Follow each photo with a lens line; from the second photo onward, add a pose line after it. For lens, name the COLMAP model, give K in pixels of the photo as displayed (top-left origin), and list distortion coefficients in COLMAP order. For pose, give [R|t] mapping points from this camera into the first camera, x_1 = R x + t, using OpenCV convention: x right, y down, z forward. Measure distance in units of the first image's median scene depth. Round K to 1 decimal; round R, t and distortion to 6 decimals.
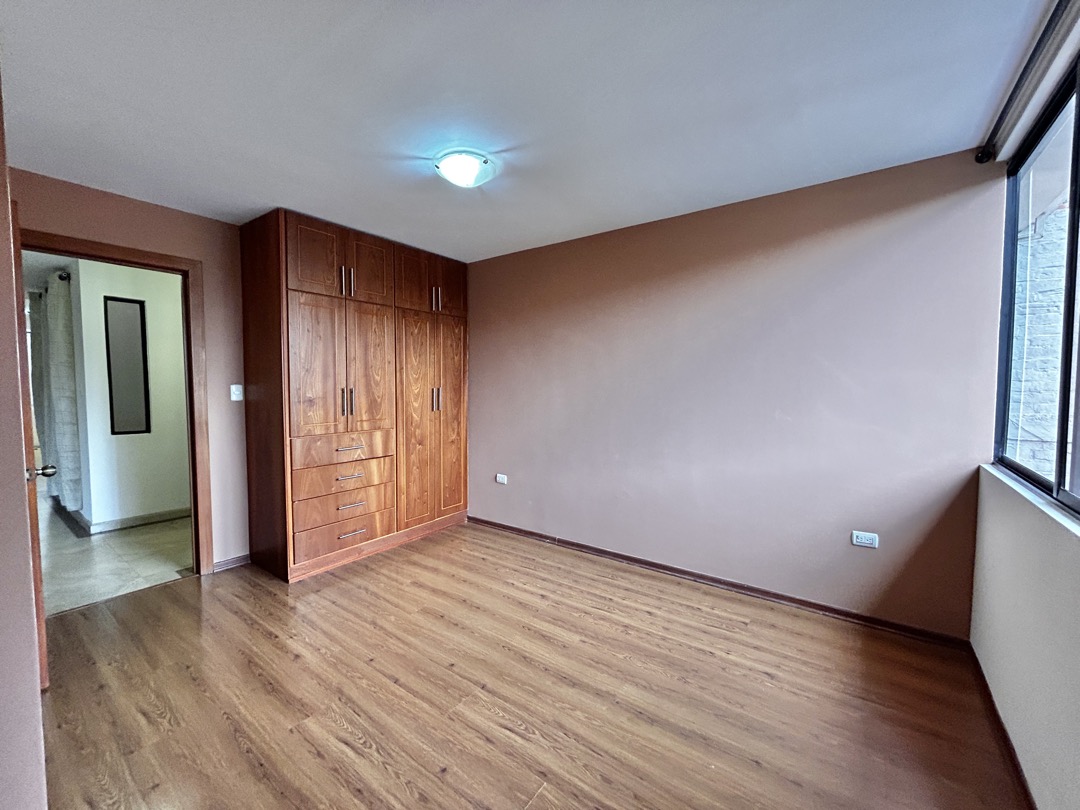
lens RADIAL K [[436.9, 0, 539.1], [0, 436.9, 405.3], [0, 0, 1]] dist [0.001993, 0.000728]
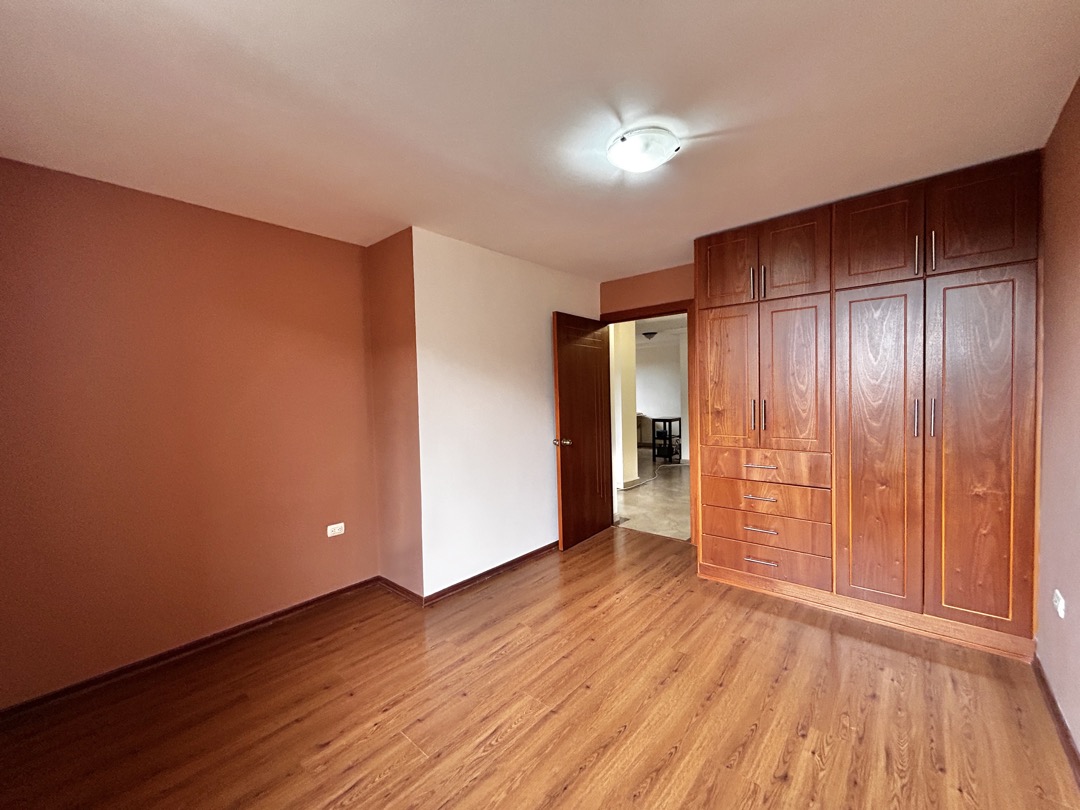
lens RADIAL K [[436.9, 0, 539.1], [0, 436.9, 405.3], [0, 0, 1]] dist [0.001993, 0.000728]
pose [[-0.088810, 0.027705, -0.995663, 0.560161], [-0.022411, 0.999304, 0.029805, -0.049715], [0.995796, 0.024961, -0.088127, 0.694064]]
